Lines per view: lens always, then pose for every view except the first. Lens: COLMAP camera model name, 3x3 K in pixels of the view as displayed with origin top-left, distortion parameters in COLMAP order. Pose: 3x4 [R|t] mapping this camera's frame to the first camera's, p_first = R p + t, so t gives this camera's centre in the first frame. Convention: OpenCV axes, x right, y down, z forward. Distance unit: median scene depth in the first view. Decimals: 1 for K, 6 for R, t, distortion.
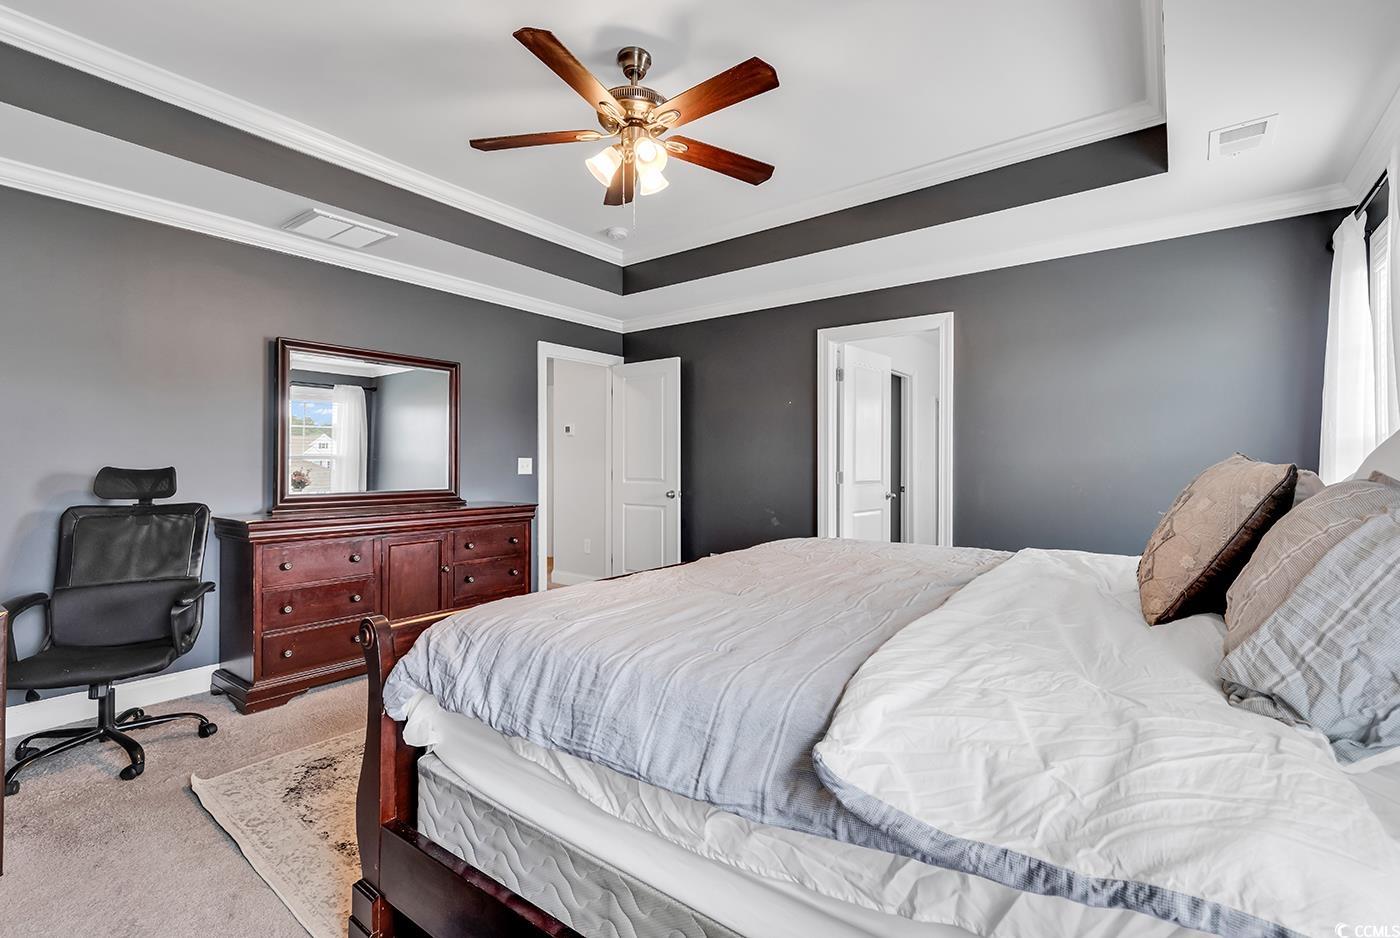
lens RADIAL K [[630.4, 0, 699.4], [0, 630.4, 463.6], [0, 0, 1]] dist [0.004559, 0.000284]
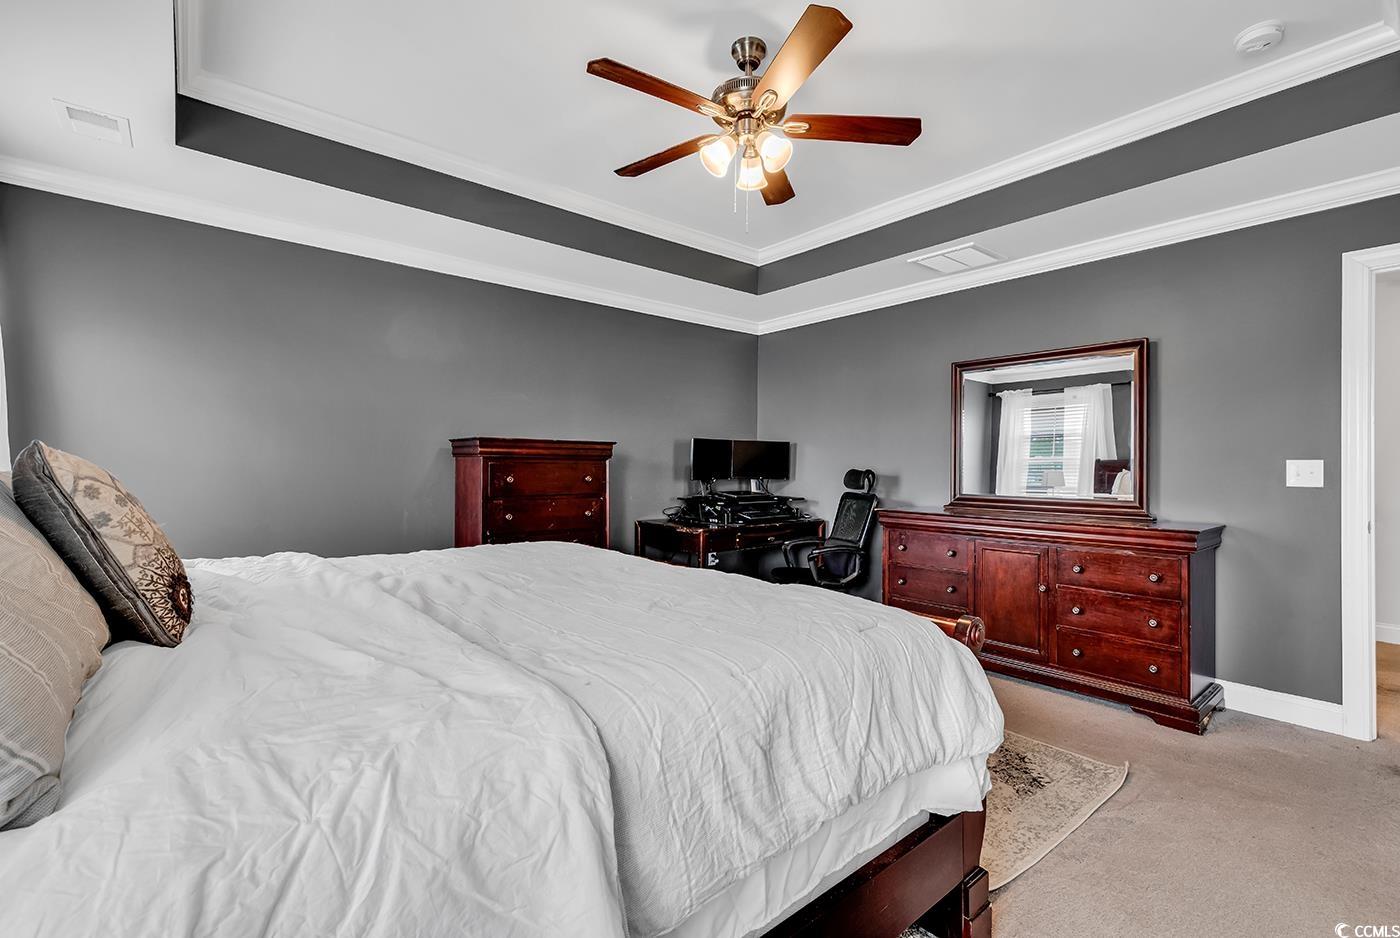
lens RADIAL K [[630.4, 0, 695.4], [0, 630.4, 466.7], [0, 0, 1]] dist [0.004559, 0.000284]
pose [[-0.233524, -0.002531, -0.972348, 0.588333], [-0.005299, 0.999985, -0.001331, 0.001958], [0.972337, 0.004842, -0.233534, 0.764528]]
